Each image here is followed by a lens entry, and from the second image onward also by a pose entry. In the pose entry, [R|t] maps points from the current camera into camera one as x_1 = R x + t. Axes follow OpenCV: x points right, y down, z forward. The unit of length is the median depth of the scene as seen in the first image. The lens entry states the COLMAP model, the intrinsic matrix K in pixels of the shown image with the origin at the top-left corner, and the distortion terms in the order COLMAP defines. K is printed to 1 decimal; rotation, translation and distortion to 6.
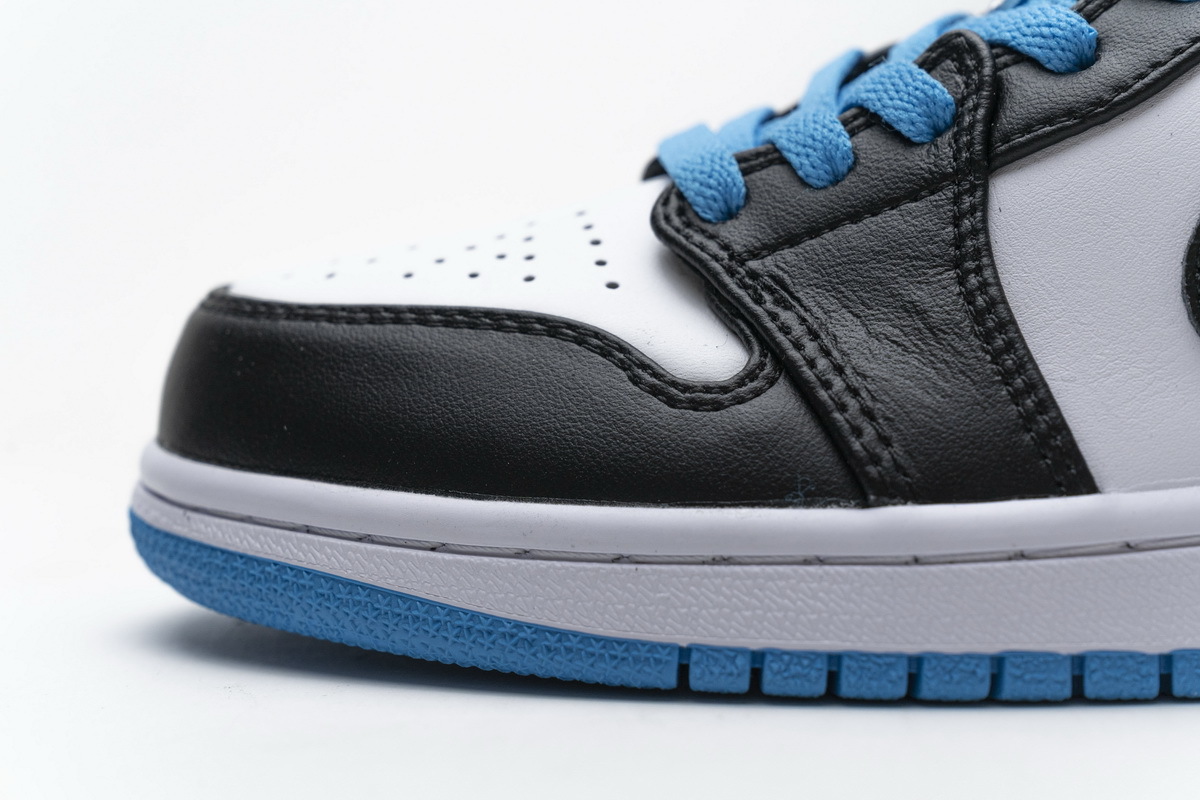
lens RADIAL K [[2287.9, 0, 600.0], [0, 2287.9, 400.0], [0, 0, 1]] dist [-0.013112, -0.293263]
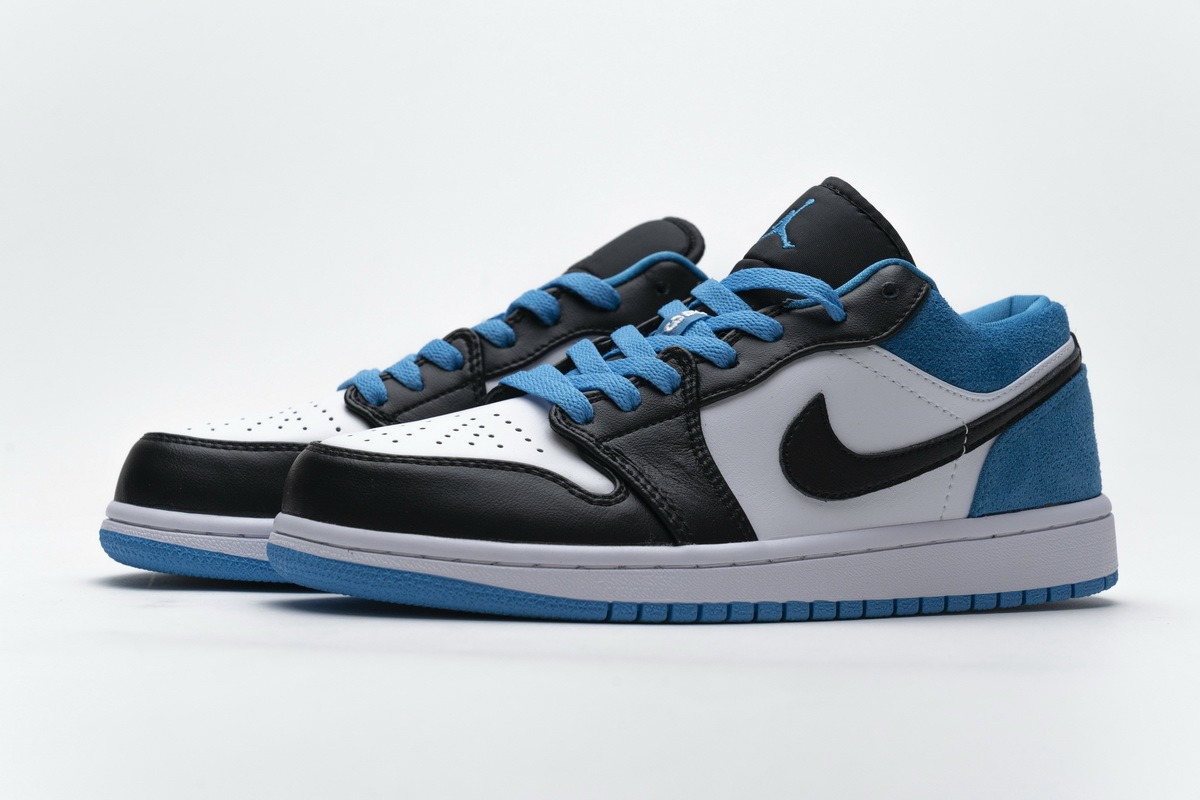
lens RADIAL K [[2287.9, 0, 600.0], [0, 2287.9, 400.0], [0, 0, 1]] dist [-0.013112, -0.293263]
pose [[0.883921, 0.032546, 0.466502, -1.067979], [-0.012783, 0.998884, -0.045468, 0.002711], [-0.467461, 0.034227, 0.883351, -1.106469]]
